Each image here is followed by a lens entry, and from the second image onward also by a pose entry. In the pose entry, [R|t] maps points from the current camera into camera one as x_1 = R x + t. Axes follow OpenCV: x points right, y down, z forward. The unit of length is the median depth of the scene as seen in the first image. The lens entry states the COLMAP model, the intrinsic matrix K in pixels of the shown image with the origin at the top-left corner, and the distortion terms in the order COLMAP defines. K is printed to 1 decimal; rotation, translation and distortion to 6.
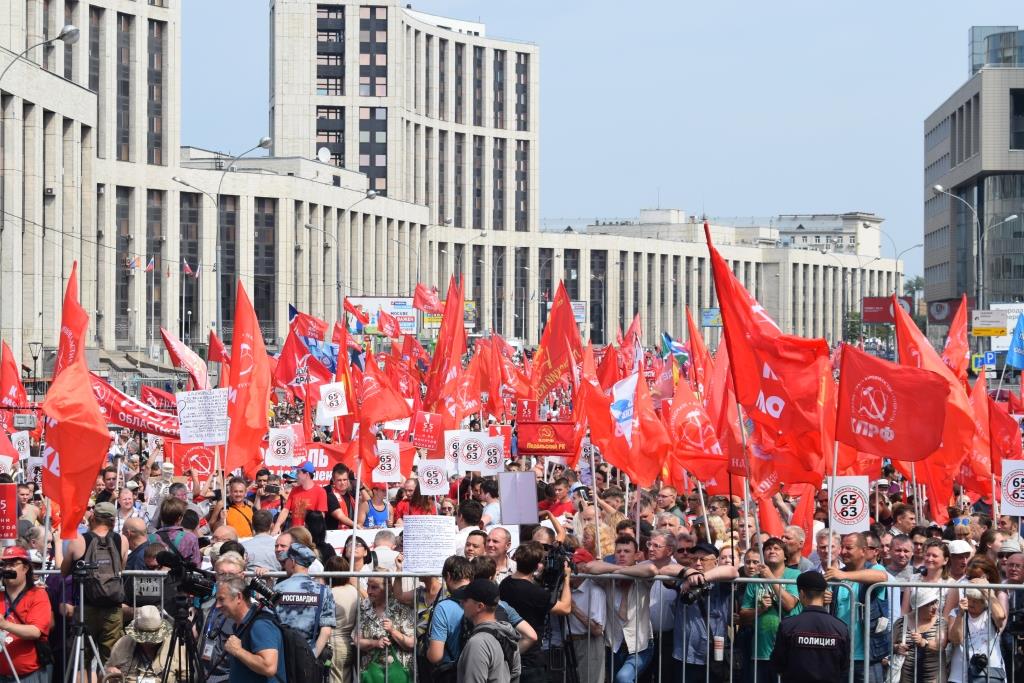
lens RADIAL K [[2417.0, 0, 512.1], [0, 2417.0, 341.5], [0, 0, 1]] dist [0.047959, 0.000000]
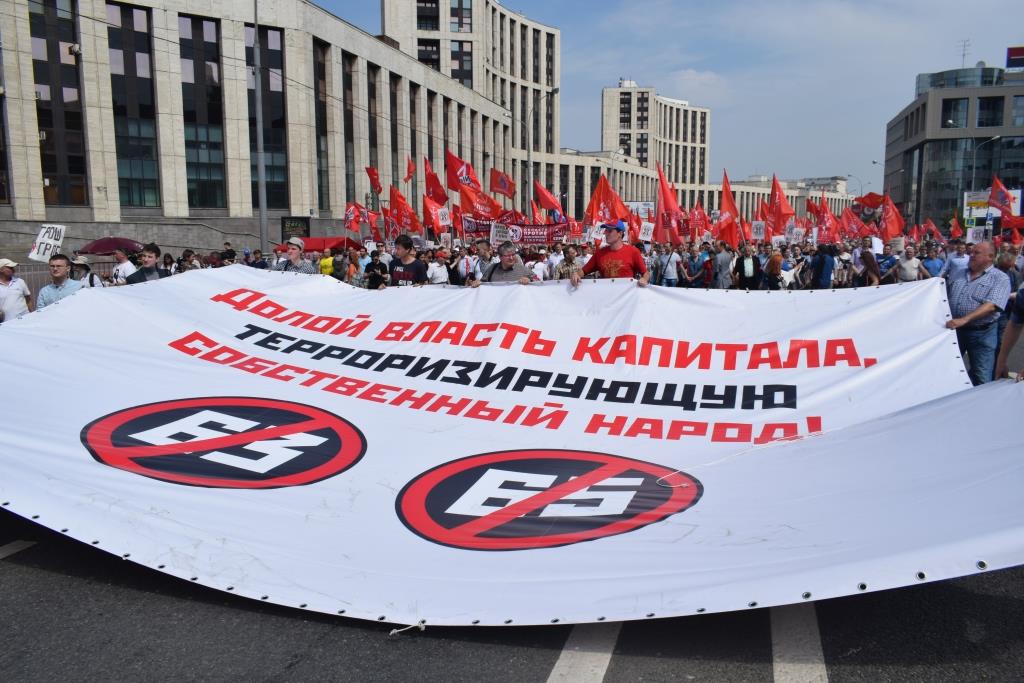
lens RADIAL K [[799.2, 0, 511.4], [0, 799.2, 338.1], [0, 0, 1]] dist [-0.005234, 0.000720]
pose [[0.974805, 0.020656, -0.222100, -0.001124], [0.008365, 0.991617, 0.128939, 0.005975], [0.222902, -0.127549, 0.966461, 0.139311]]
